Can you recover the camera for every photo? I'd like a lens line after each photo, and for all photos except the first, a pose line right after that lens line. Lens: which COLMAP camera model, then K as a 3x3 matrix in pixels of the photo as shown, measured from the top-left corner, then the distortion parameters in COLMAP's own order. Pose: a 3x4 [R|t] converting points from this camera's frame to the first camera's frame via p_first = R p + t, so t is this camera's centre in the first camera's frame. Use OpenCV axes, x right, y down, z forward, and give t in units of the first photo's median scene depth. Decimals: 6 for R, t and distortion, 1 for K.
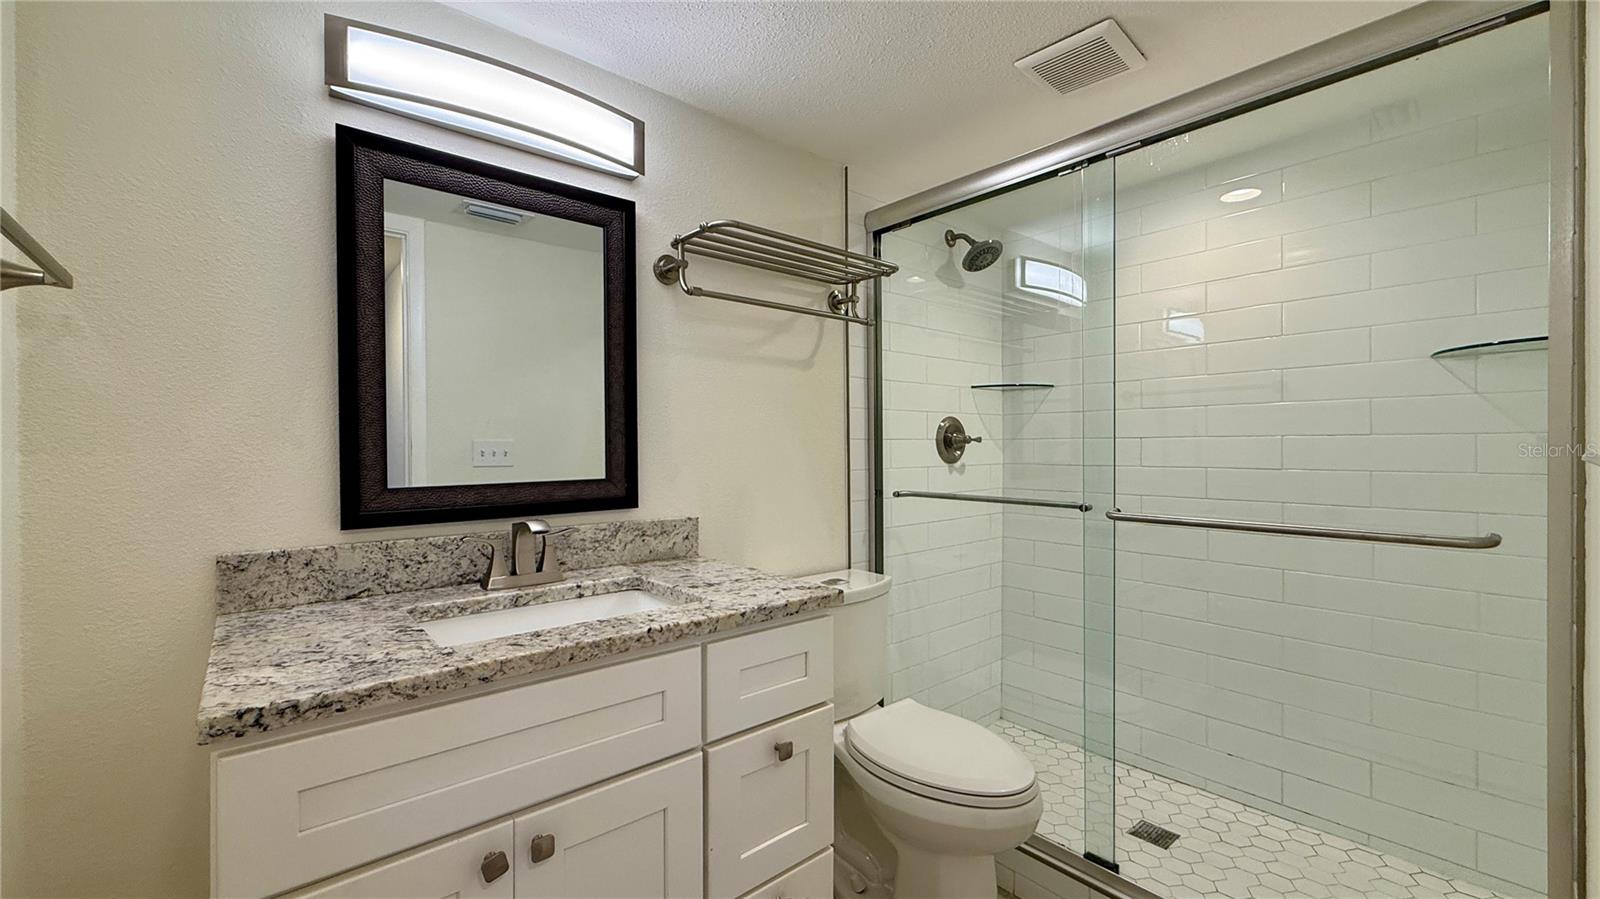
lens RADIAL K [[639.3, 0, 801.4], [0, 639.3, 447.1], [0, 0, 1]] dist [0.001278, -0.000730]
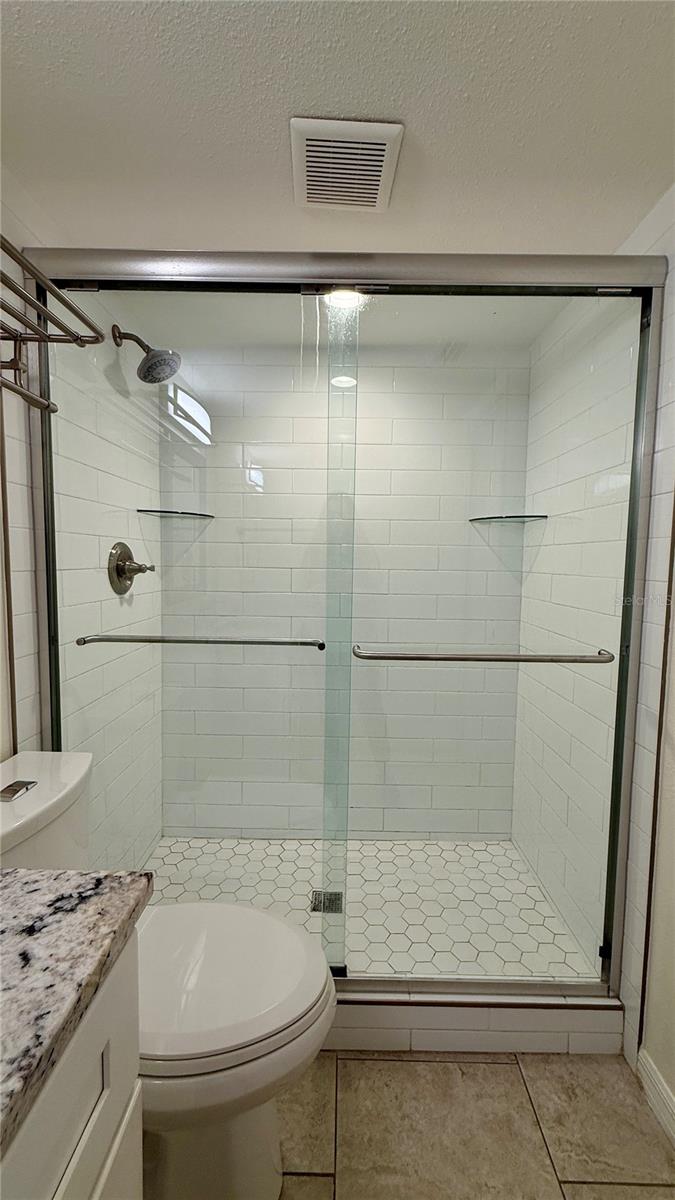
lens RADIAL K [[479.5, 0, 332.1], [0, 479.5, 596.7], [0, 0, 1]] dist [0.001278, -0.000730]
pose [[0.671000, -0.041719, 0.740283, -0.069401], [-0.013827, 0.997538, 0.068749, -0.022563], [-0.741328, -0.056367, 0.668771, 0.337318]]
